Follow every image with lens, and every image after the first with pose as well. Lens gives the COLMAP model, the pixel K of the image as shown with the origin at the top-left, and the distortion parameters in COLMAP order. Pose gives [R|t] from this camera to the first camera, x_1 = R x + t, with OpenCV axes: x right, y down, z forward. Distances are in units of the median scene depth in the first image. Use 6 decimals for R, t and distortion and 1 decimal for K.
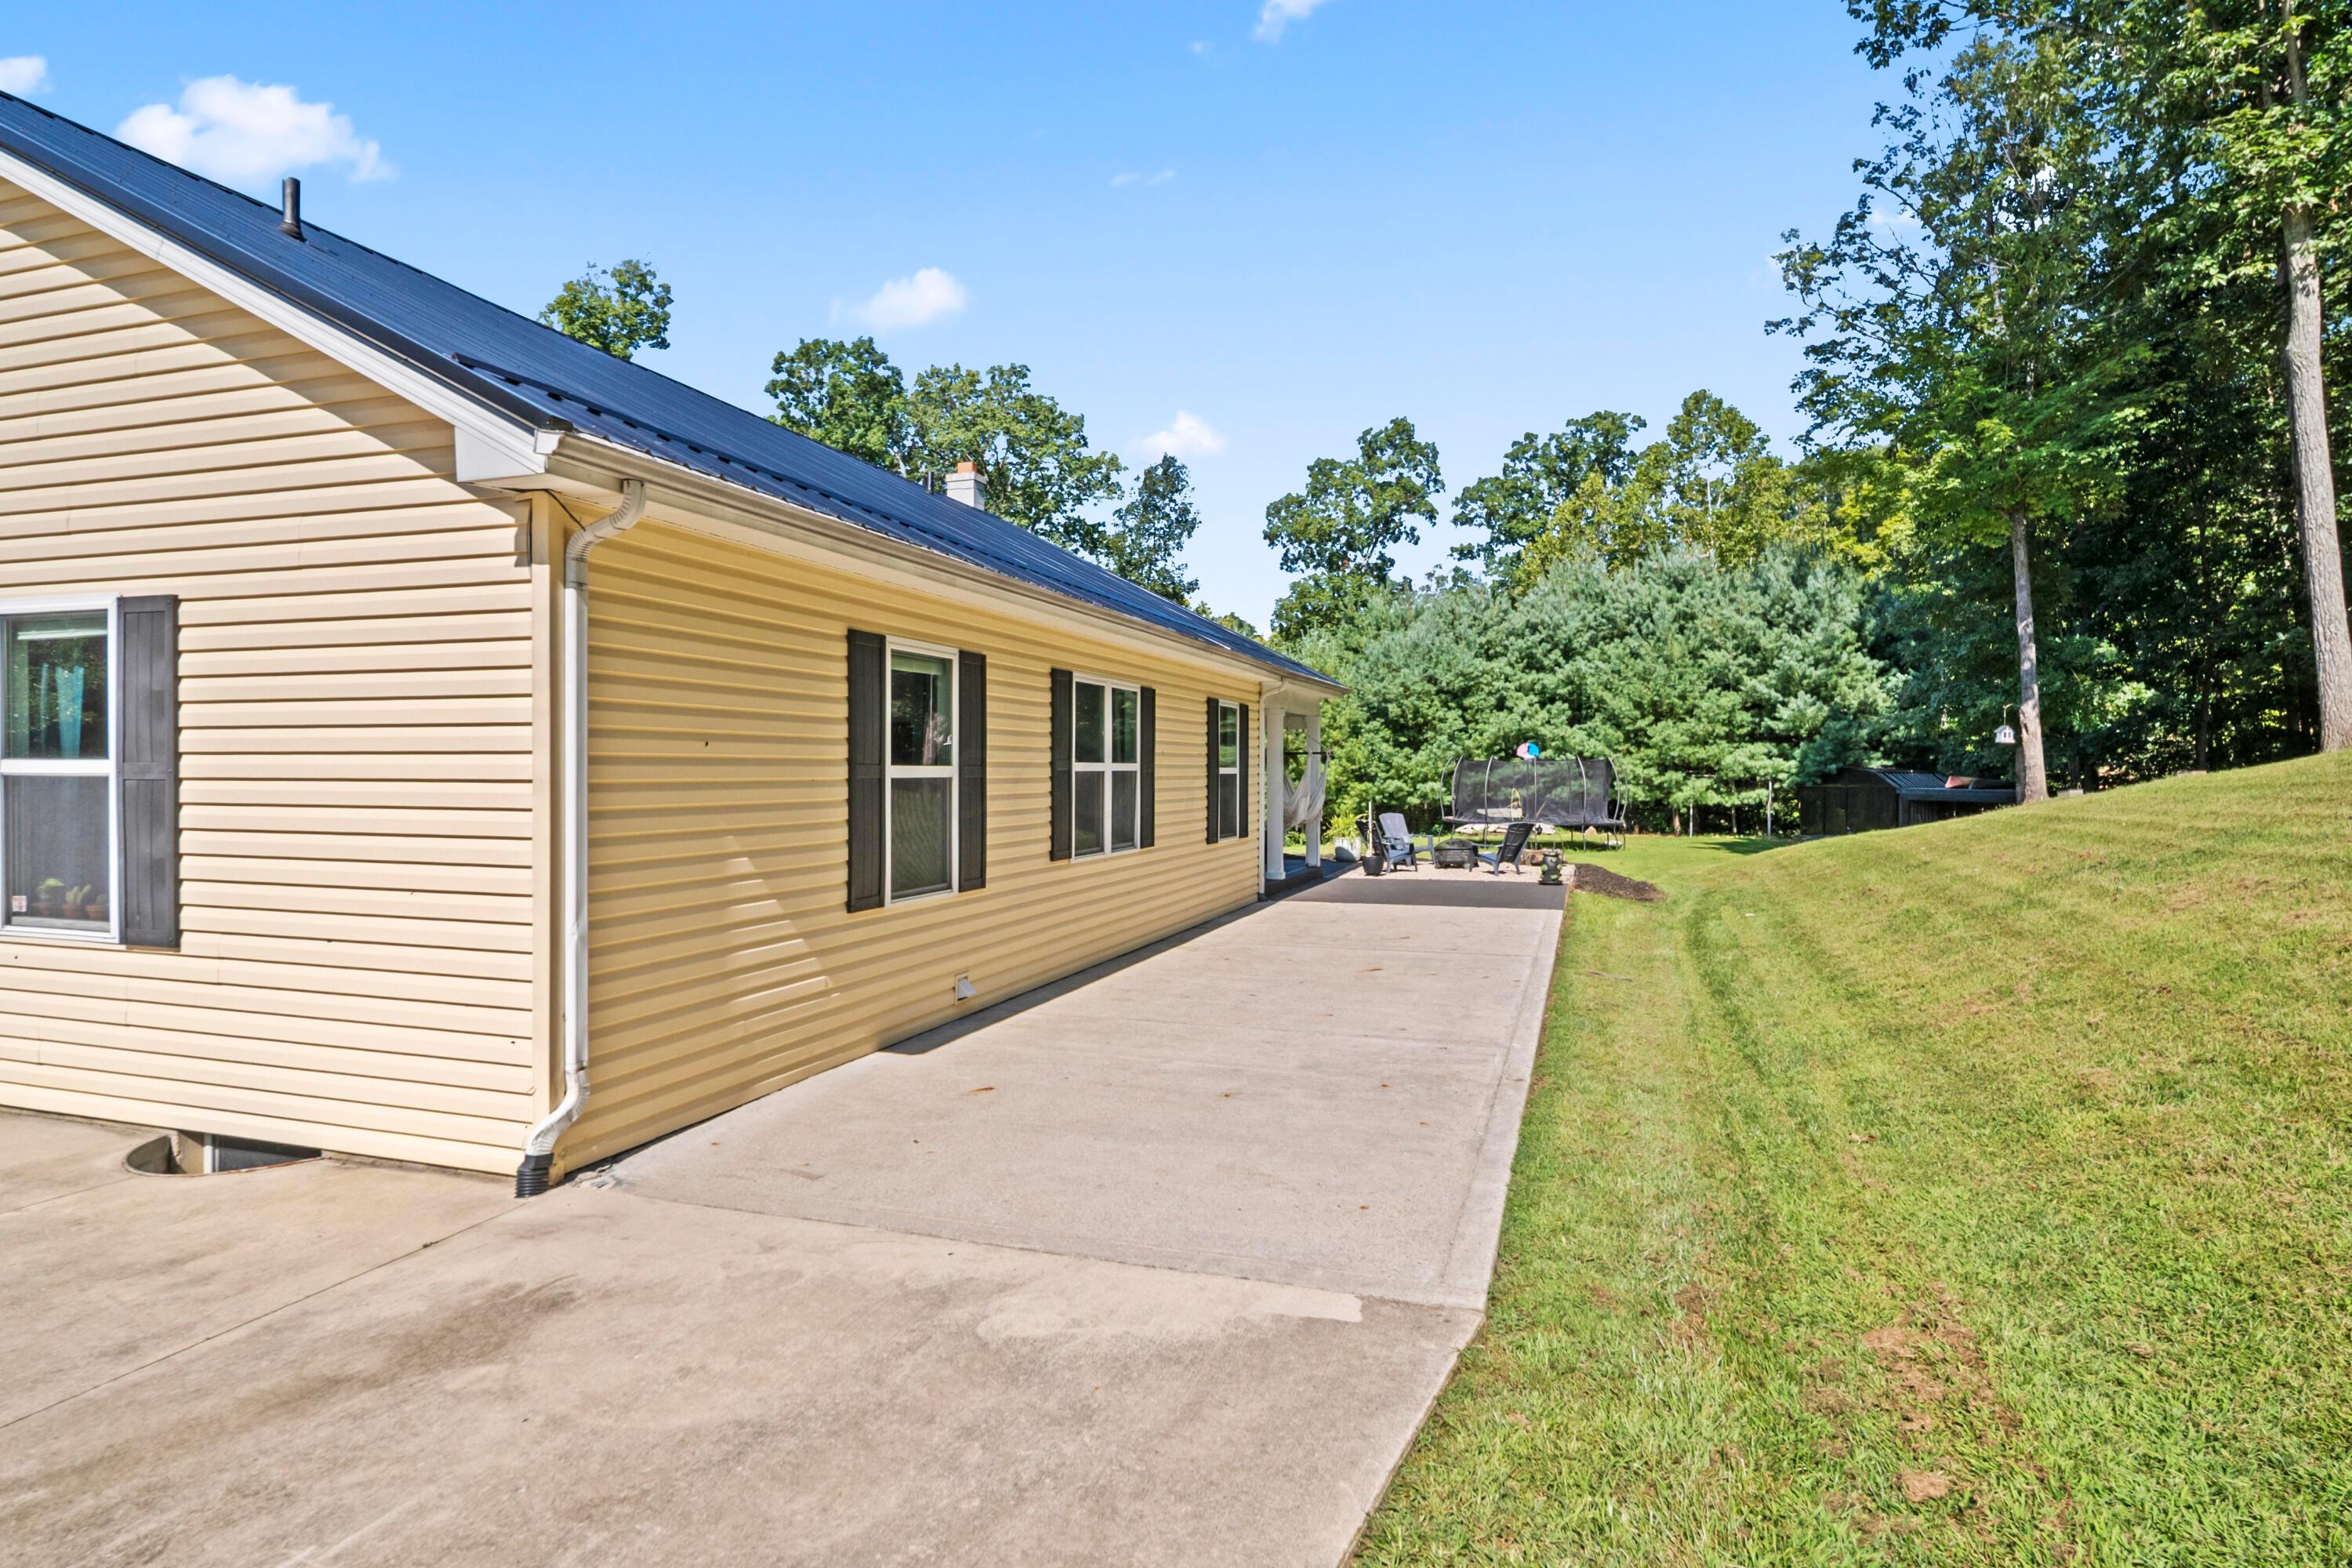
lens RADIAL K [[1221.7, 0, 1166.3], [0, 1221.7, 776.9], [0, 0, 1]] dist [0.001865, -0.000229]
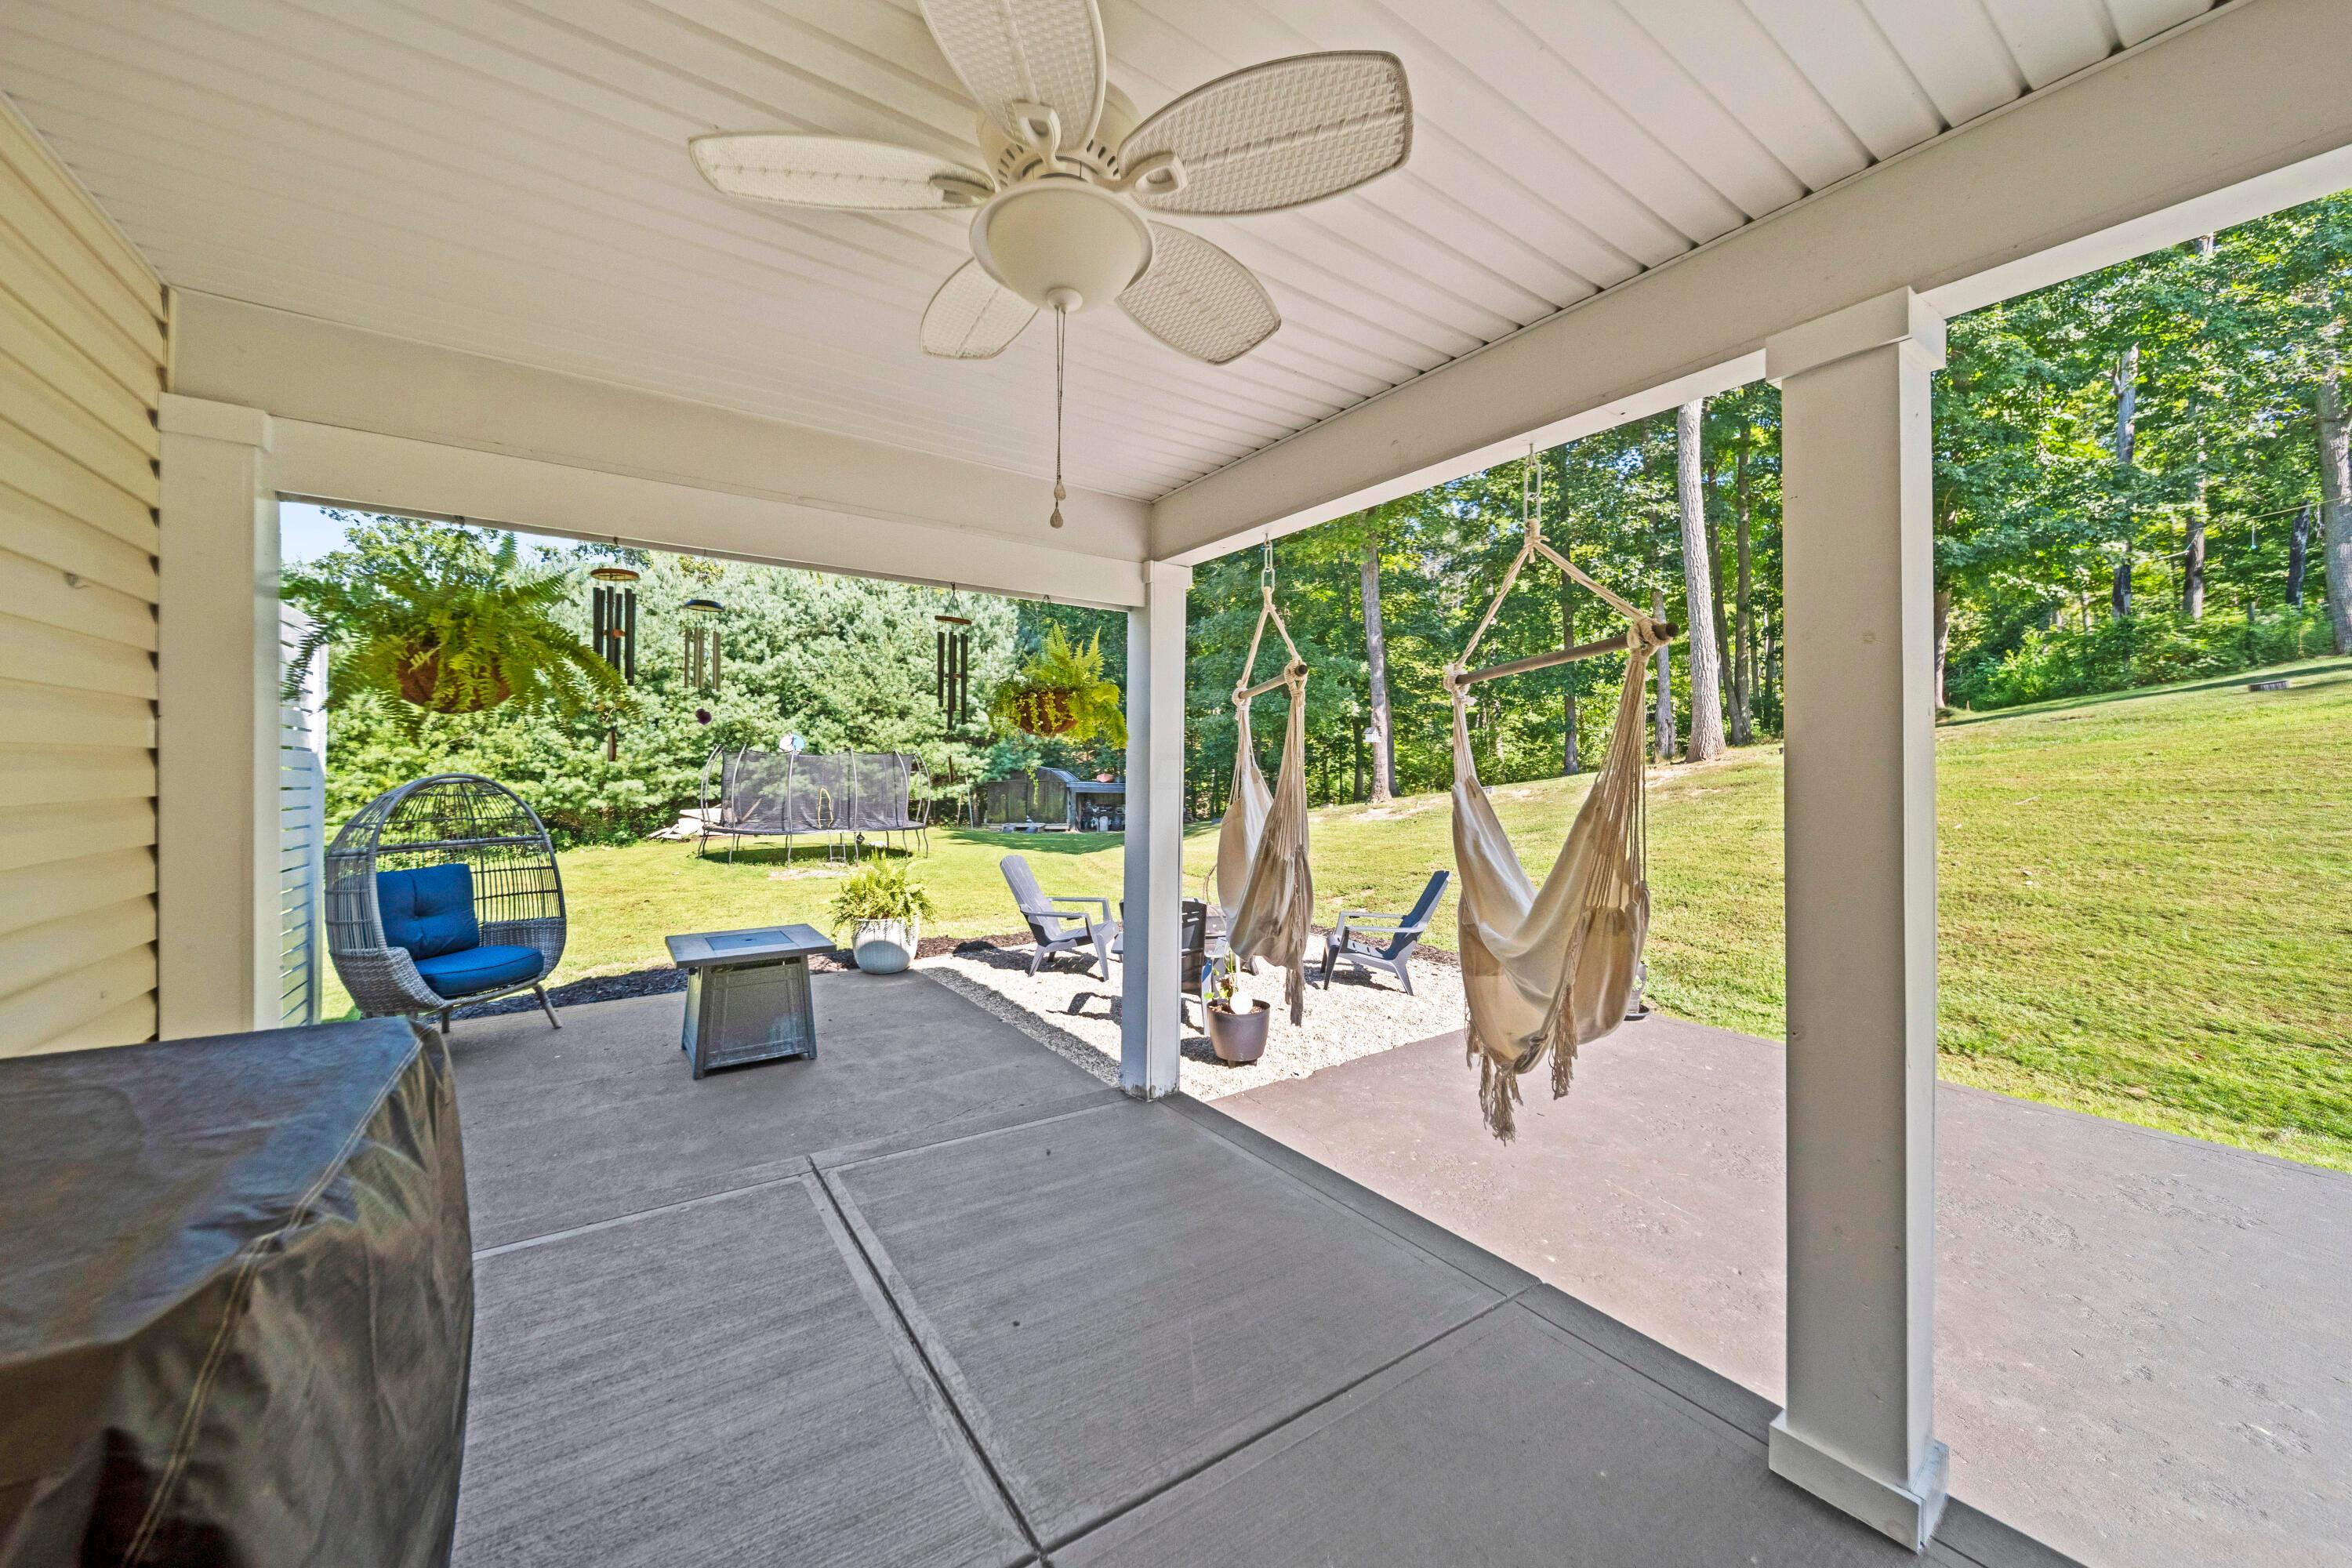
lens RADIAL K [[838.5, 0, 1141.1], [0, 838.5, 757.7], [0, 0, 1]] dist [-0.000305, -0.000085]
pose [[0.615254, 0.013649, 0.788211, -0.013099], [0.001544, 0.999827, -0.018518, 0.000262], [-0.788327, 0.012610, 0.615127, 0.376820]]
